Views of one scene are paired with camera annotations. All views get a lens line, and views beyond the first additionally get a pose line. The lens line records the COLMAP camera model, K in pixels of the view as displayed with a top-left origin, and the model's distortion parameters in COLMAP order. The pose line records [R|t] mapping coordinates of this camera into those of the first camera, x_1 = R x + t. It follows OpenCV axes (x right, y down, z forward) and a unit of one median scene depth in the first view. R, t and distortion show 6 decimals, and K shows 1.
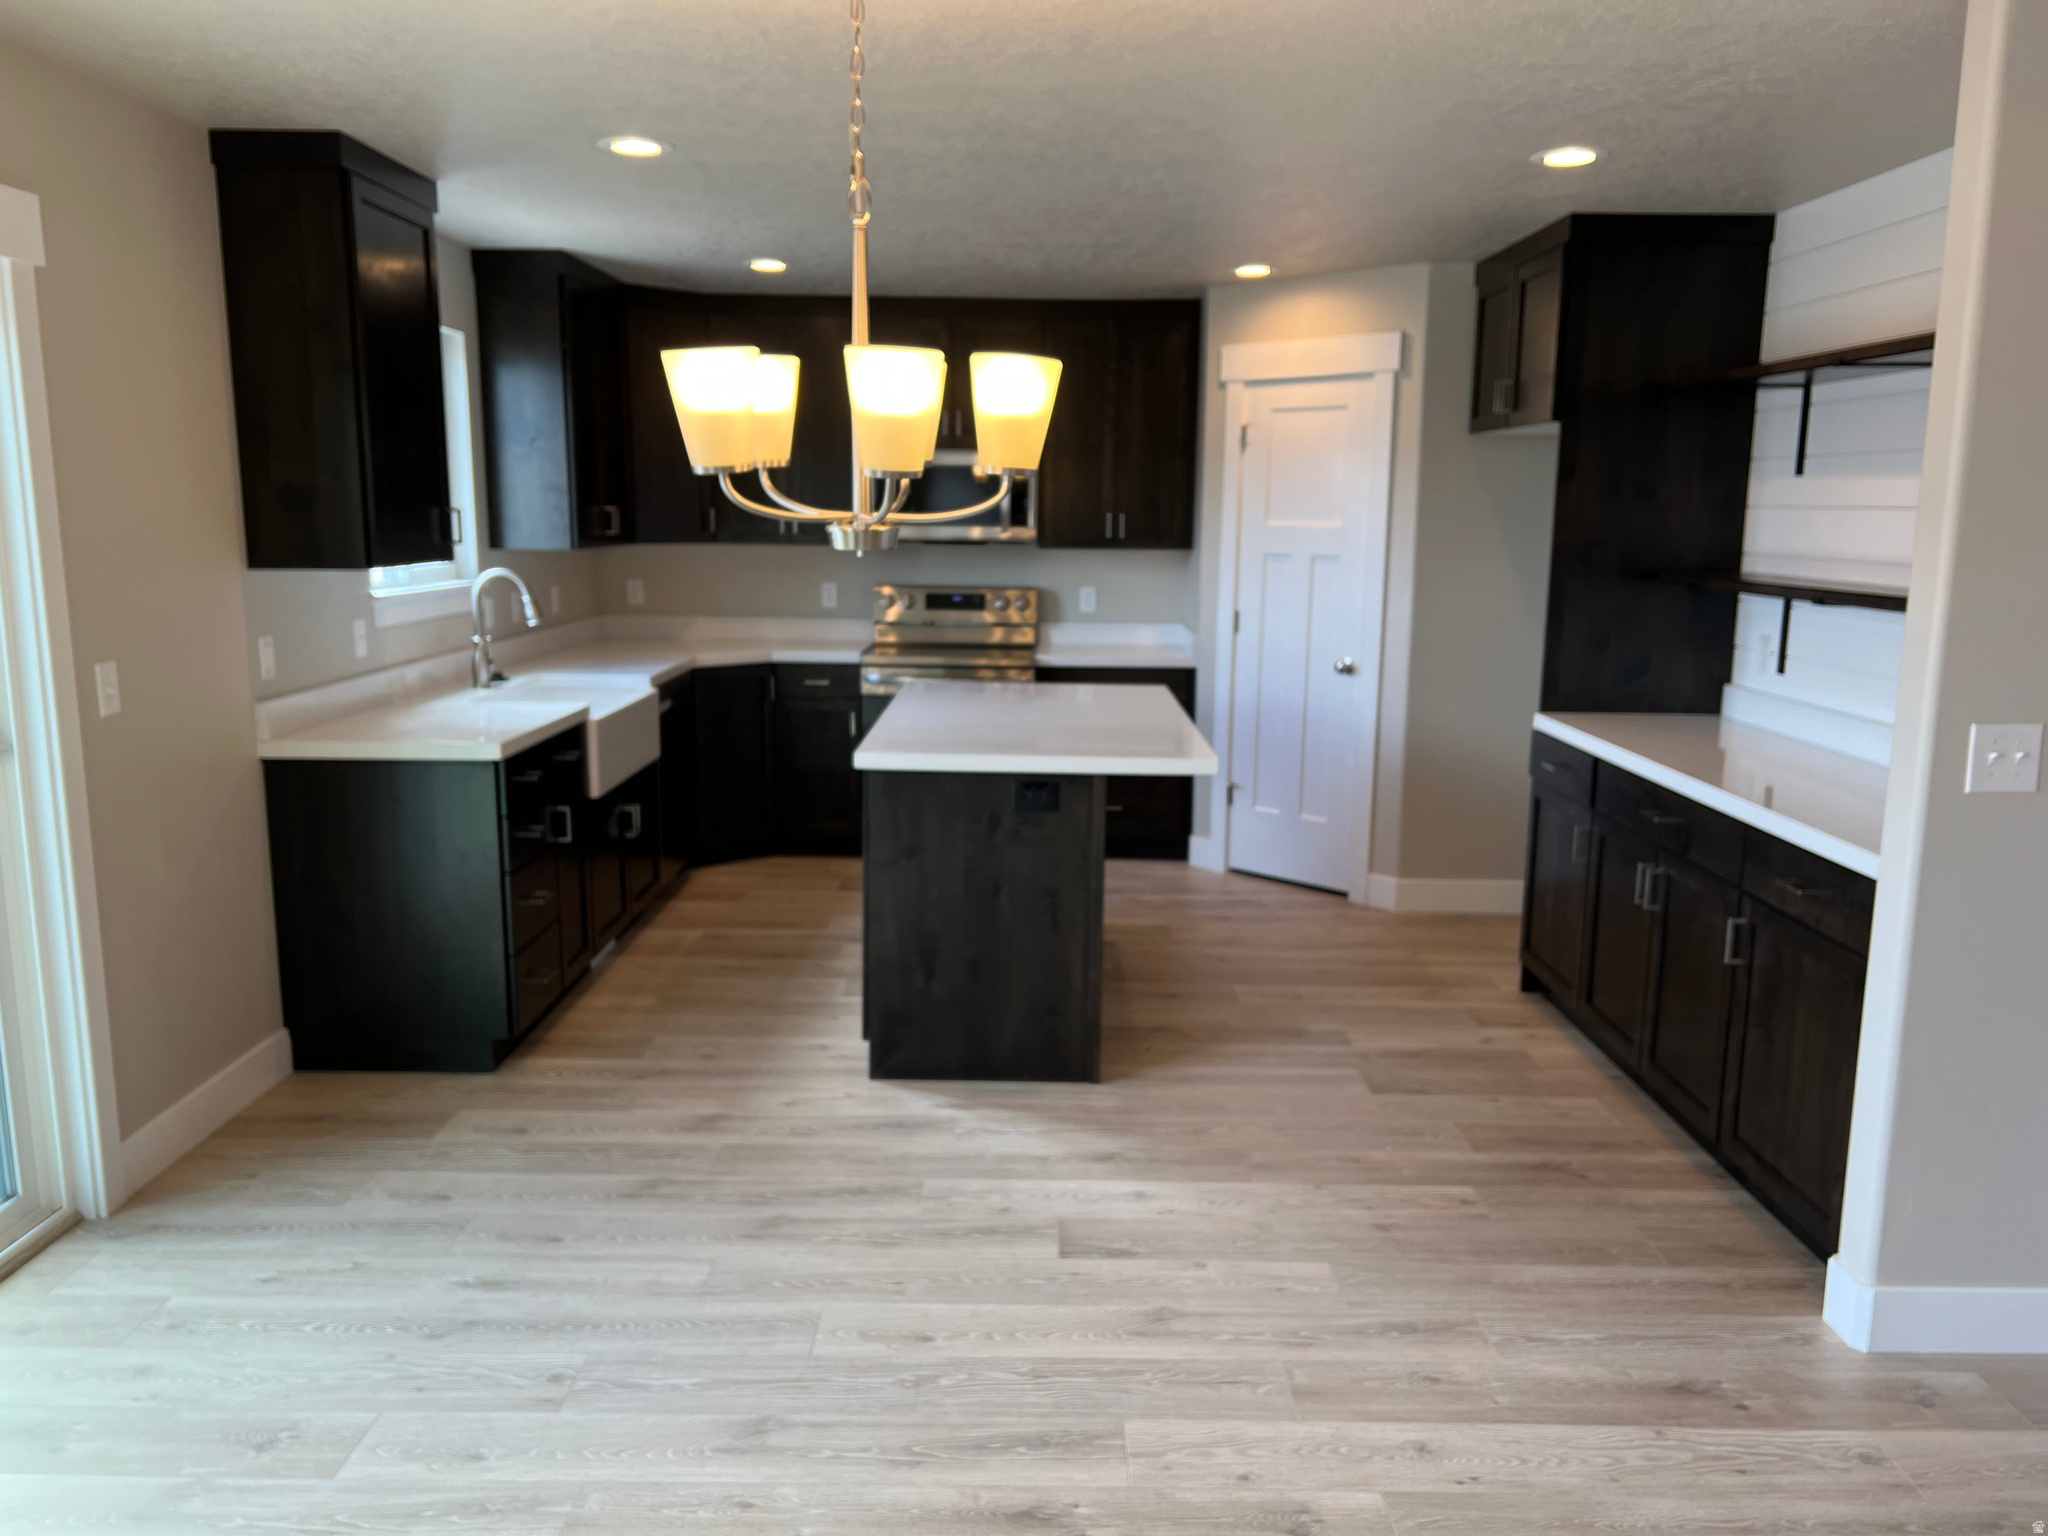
lens RADIAL K [[1541.3, 0, 1019.9], [0, 1541.3, 774.6], [0, 0, 1]] dist [0.051457, -0.052558]
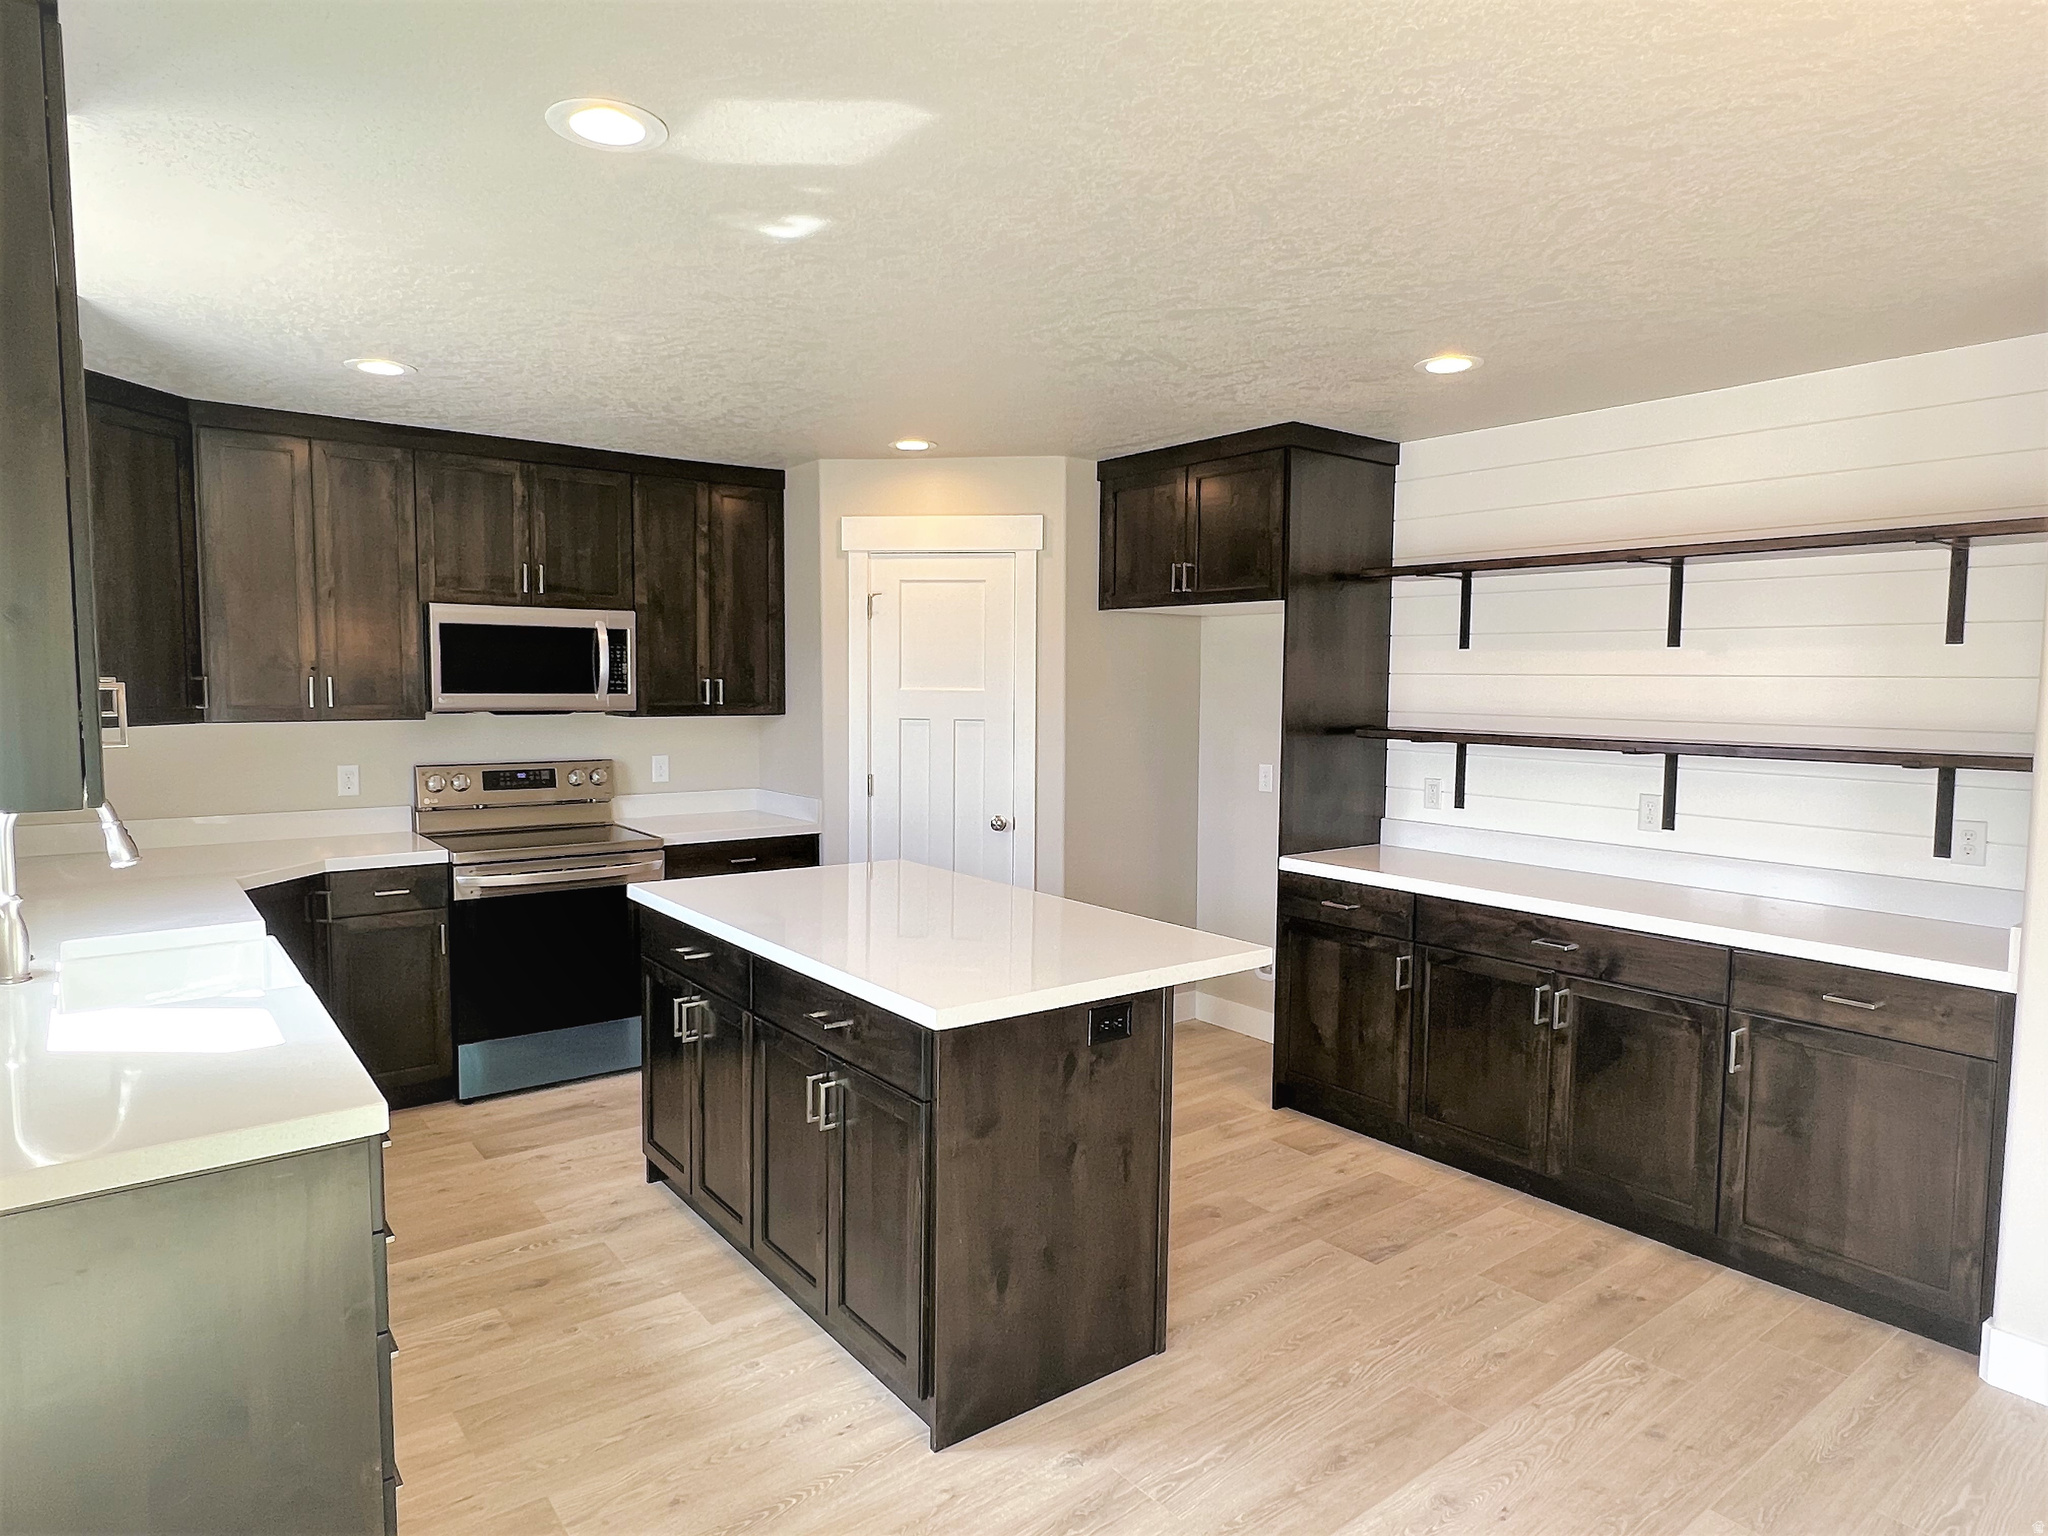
lens RADIAL K [[1209.8, 0, 1020.6], [0, 1209.8, 758.3], [0, 0, 1]] dist [-0.002154, -0.001113]
pose [[0.793177, -0.048208, 0.607080, -0.427458], [0.107326, 0.992325, -0.061426, -0.095616], [-0.599459, 0.113877, 0.792263, 0.523827]]
